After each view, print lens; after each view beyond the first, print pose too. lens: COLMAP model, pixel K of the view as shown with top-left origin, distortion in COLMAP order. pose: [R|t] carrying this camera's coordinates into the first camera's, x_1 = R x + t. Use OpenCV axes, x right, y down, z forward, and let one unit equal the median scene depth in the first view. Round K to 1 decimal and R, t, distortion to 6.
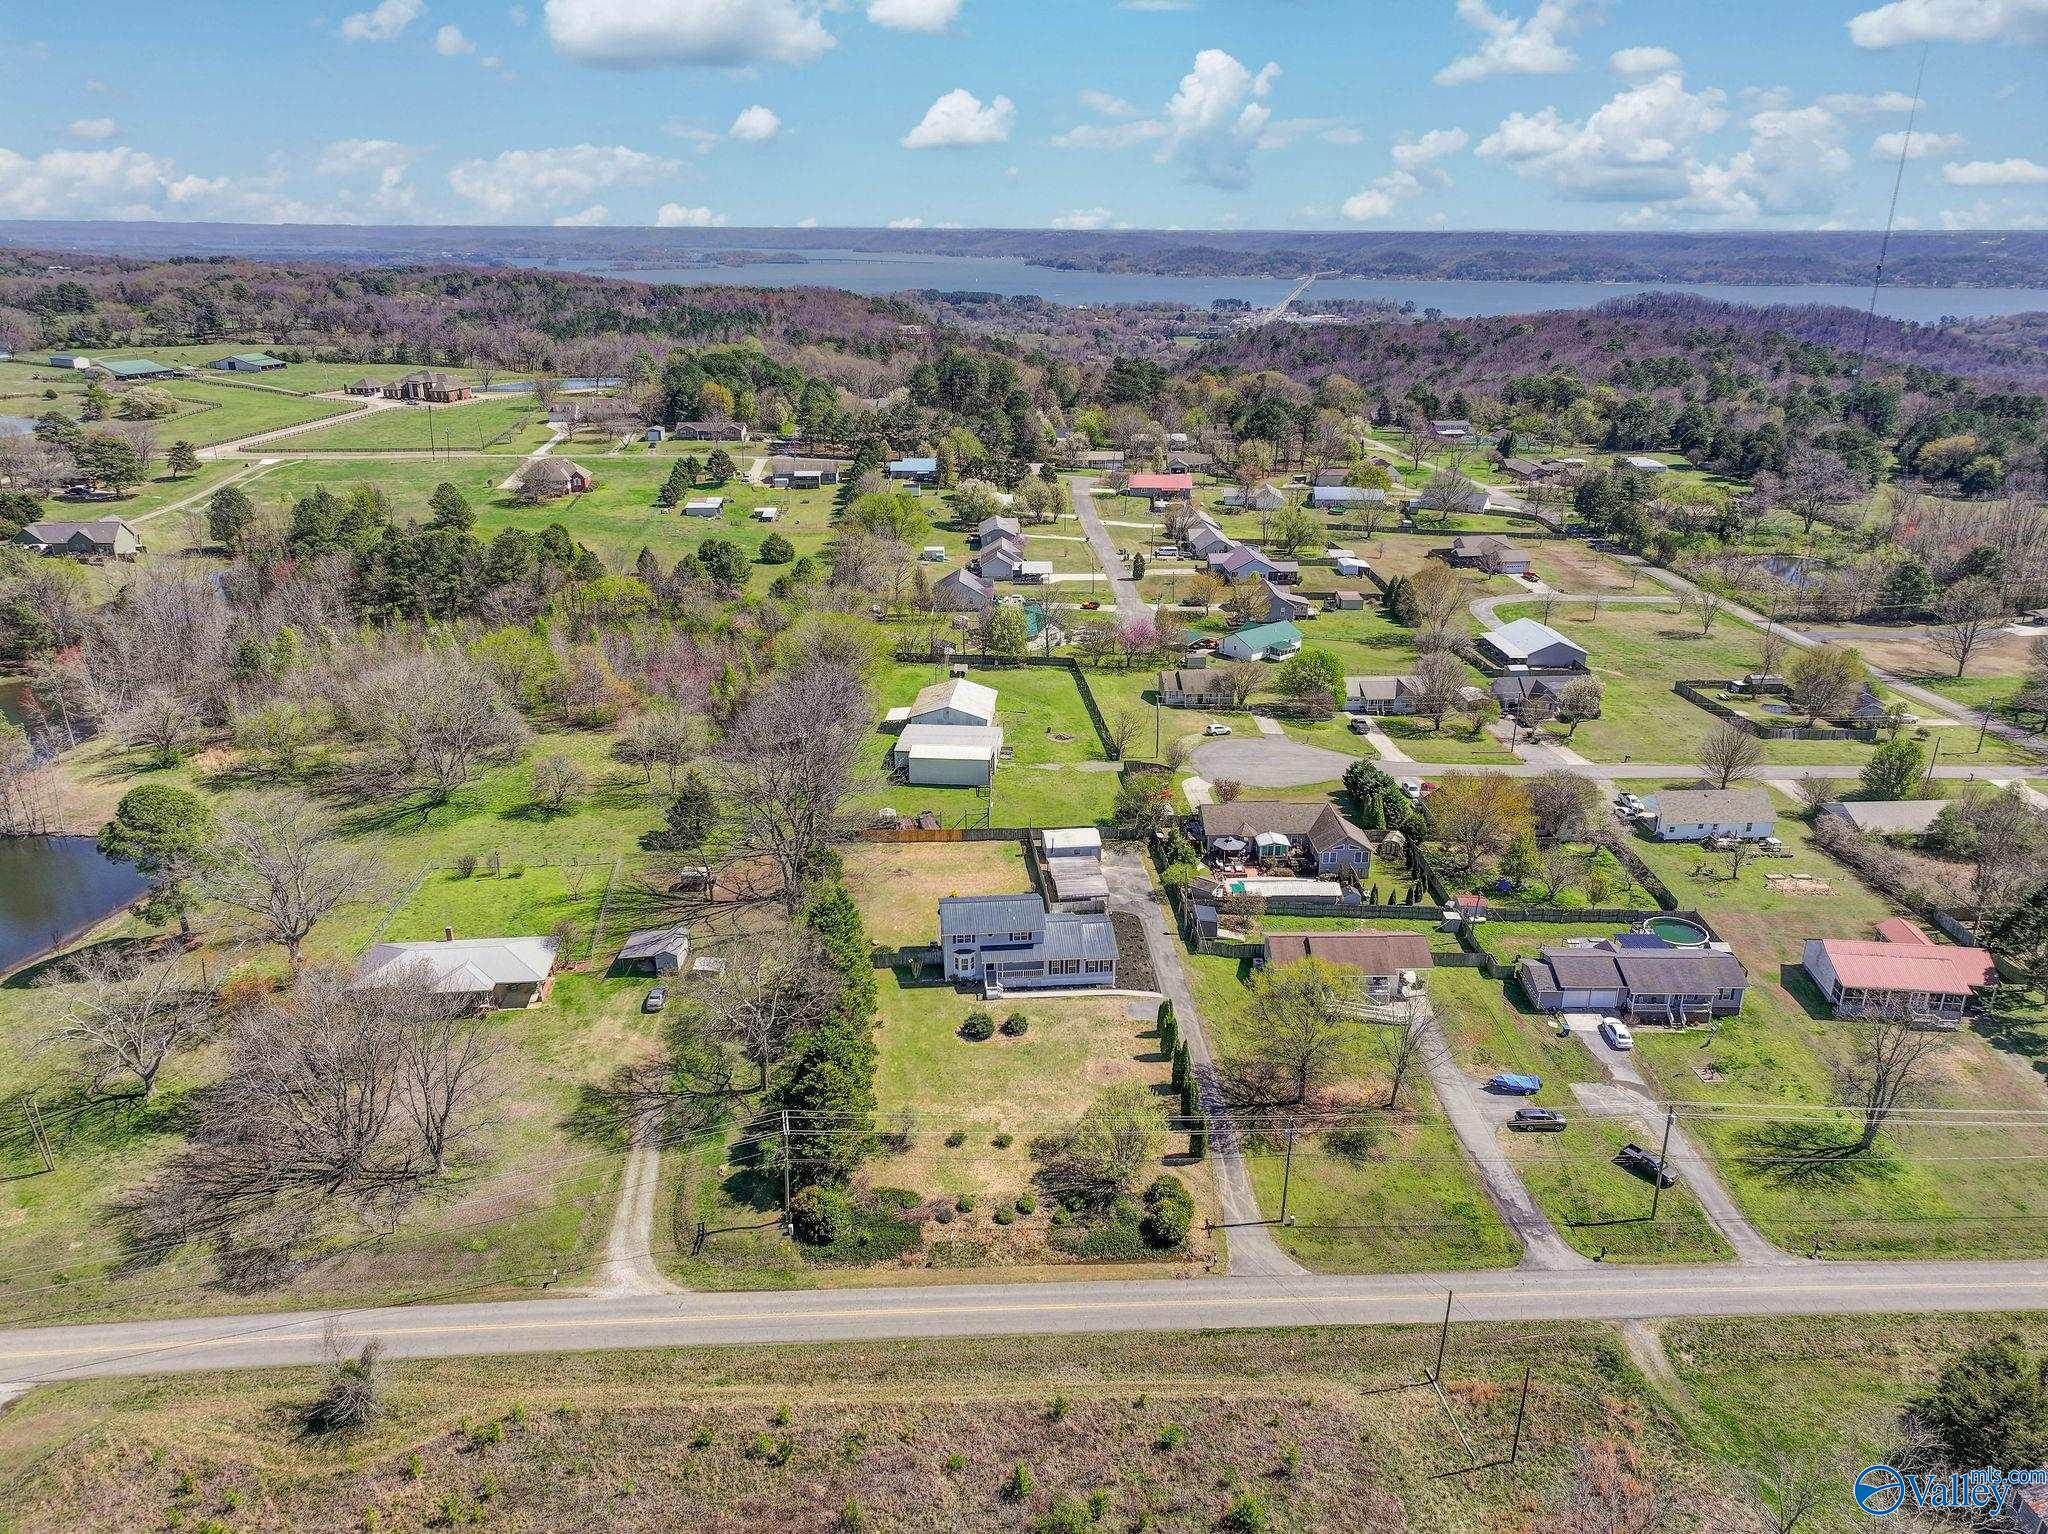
lens RADIAL K [[1447.5, 0, 1024.0], [0, 1447.5, 767.0], [0, 0, 1]] dist [0.001142, -0.001179]
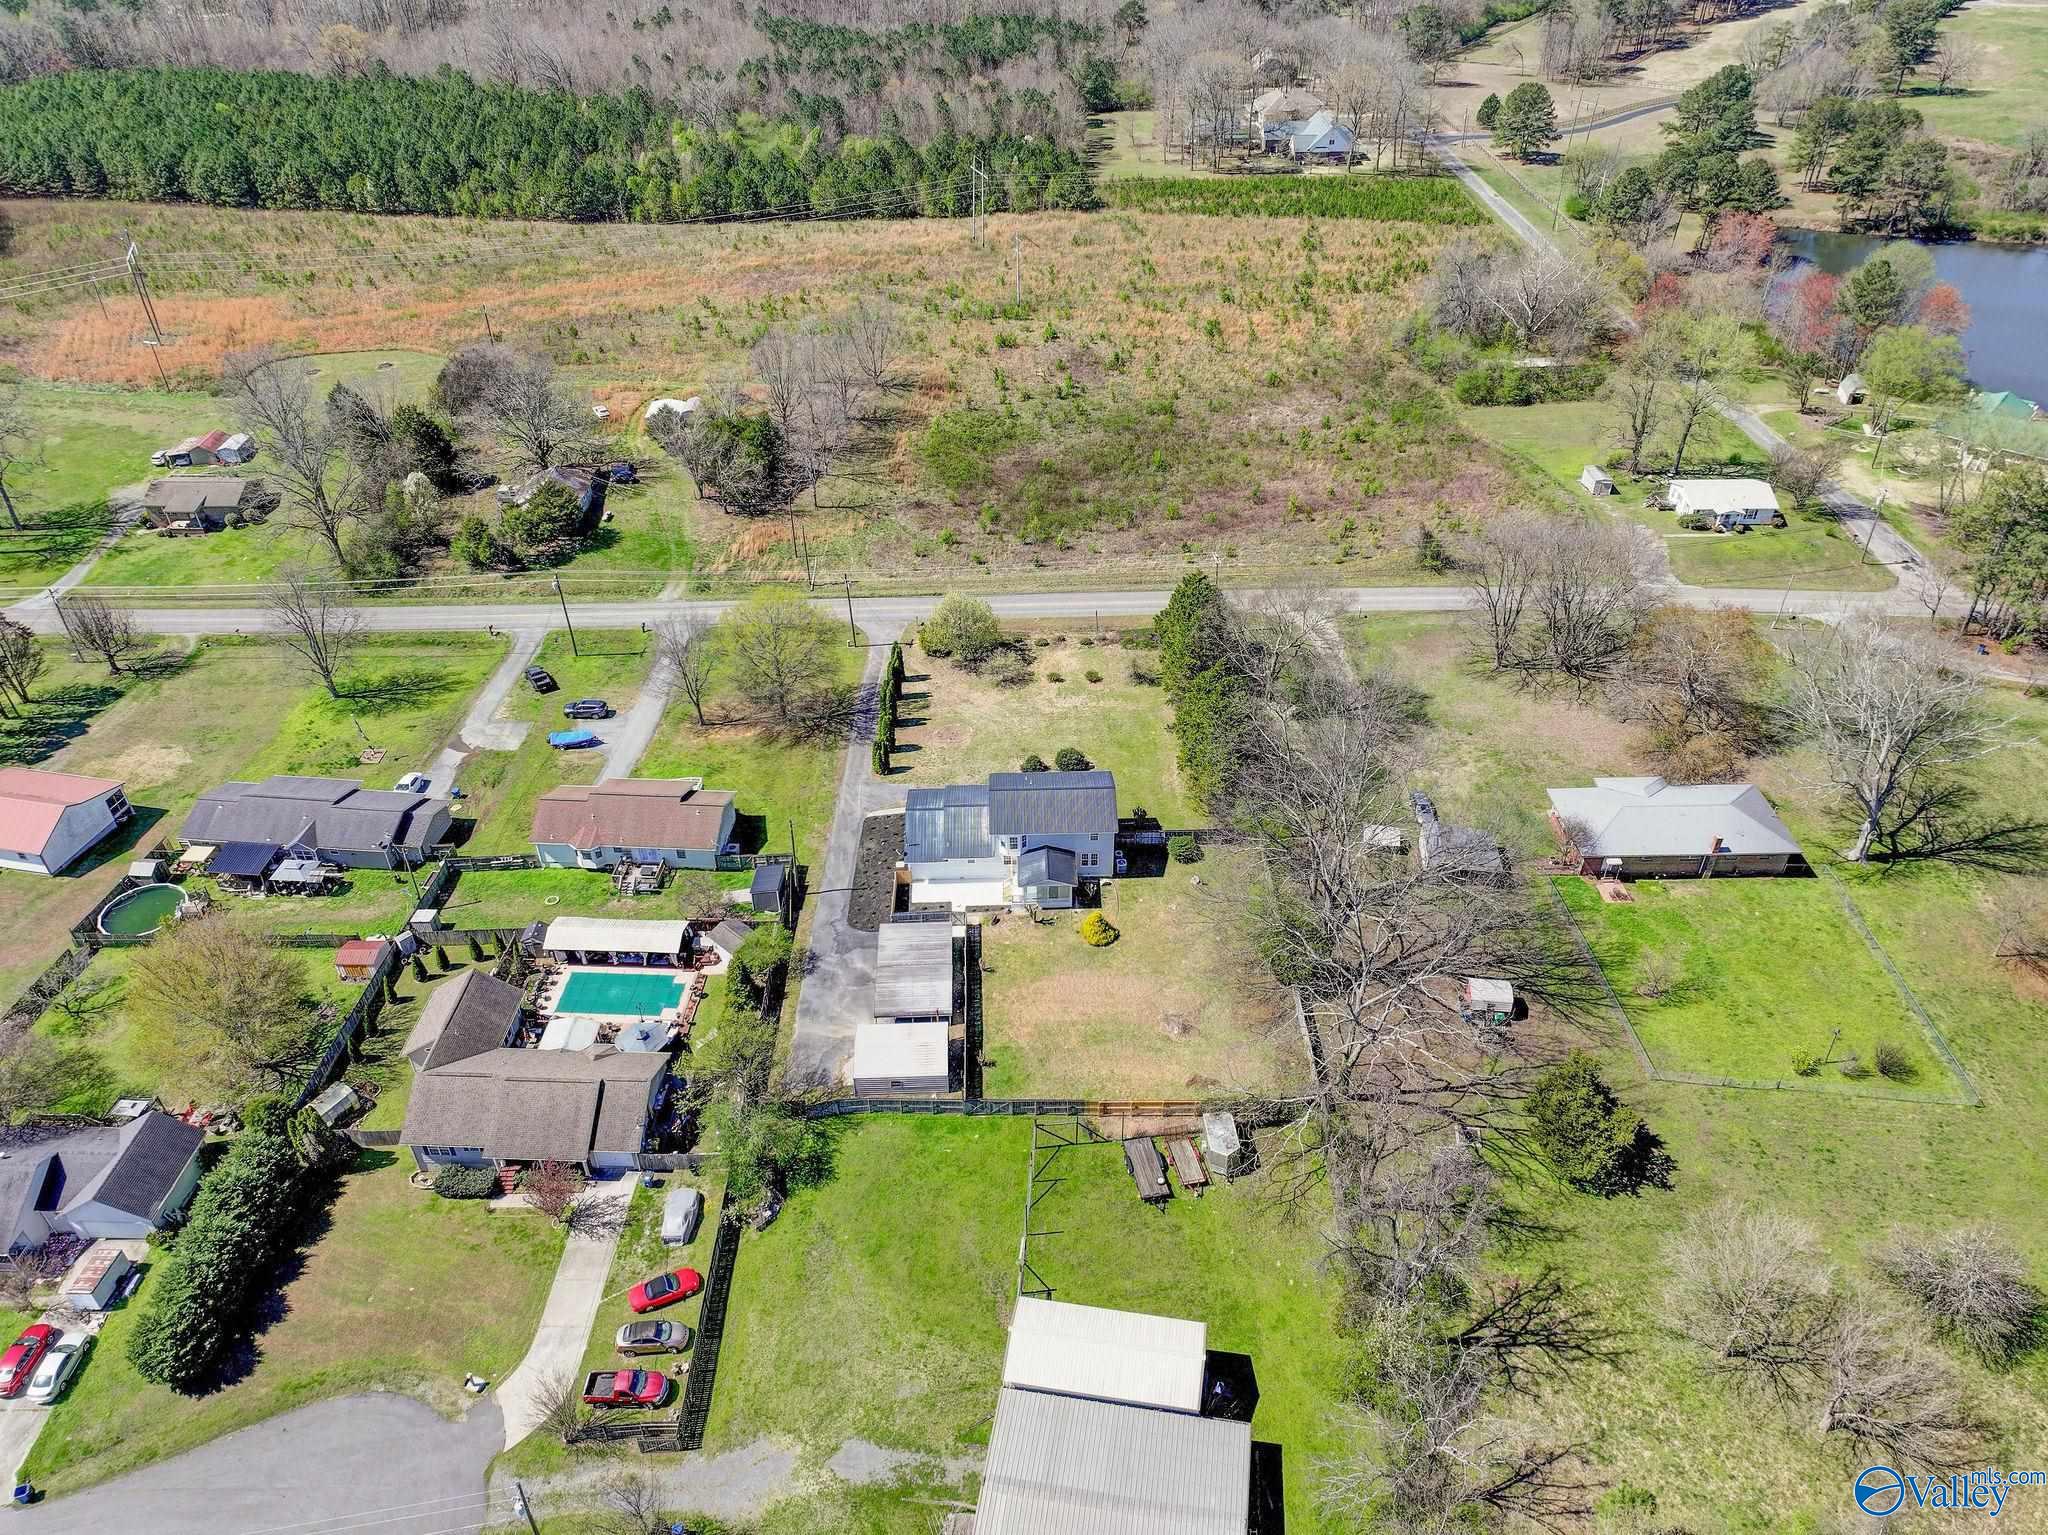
lens RADIAL K [[1410.9, 0, 1022.8], [0, 1410.9, 800.8], [0, 0, 1]] dist [-0.008191, 0.024235]
pose [[-0.996663, -0.051719, 0.063144, -0.072438], [0.026718, 0.524271, 0.851132, -0.742057], [-0.077124, 0.849979, -0.521140, 1.816871]]
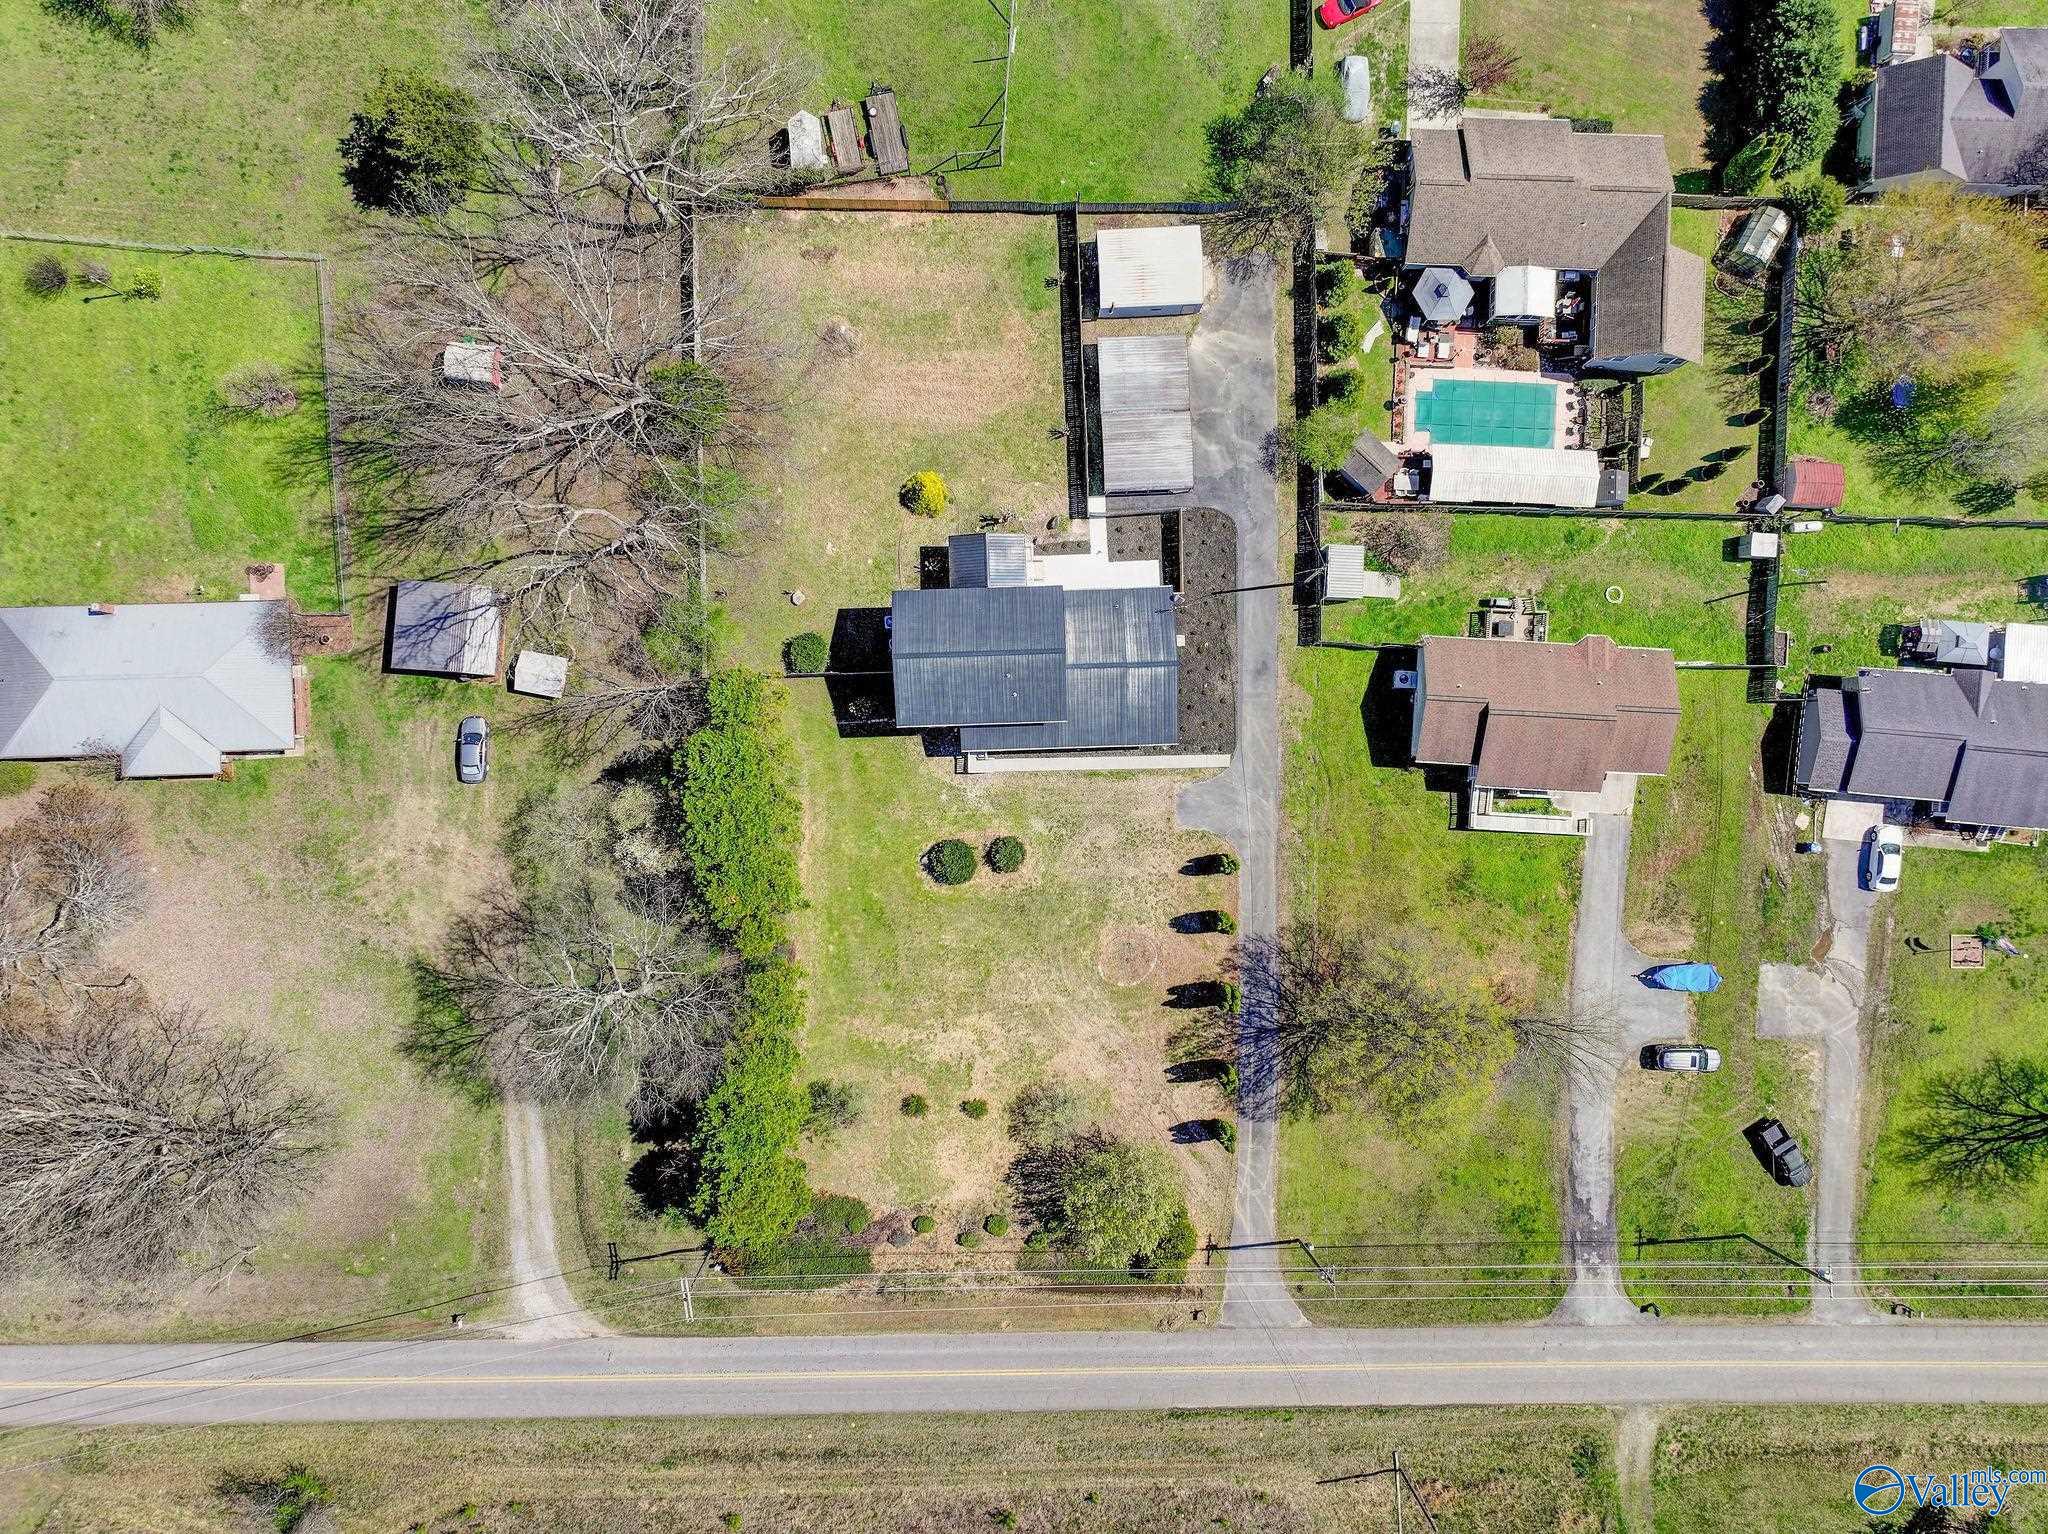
lens RADIAL K [[1410.9, 0, 1022.8], [0, 1410.9, 800.3], [0, 0, 1]] dist [-0.008191, 0.024235]
pose [[0.997521, 0.070353, 0.001505, -0.001695], [-0.026568, 0.356729, 0.933830, -0.545166], [0.065161, -0.931555, 0.357713, 0.939546]]
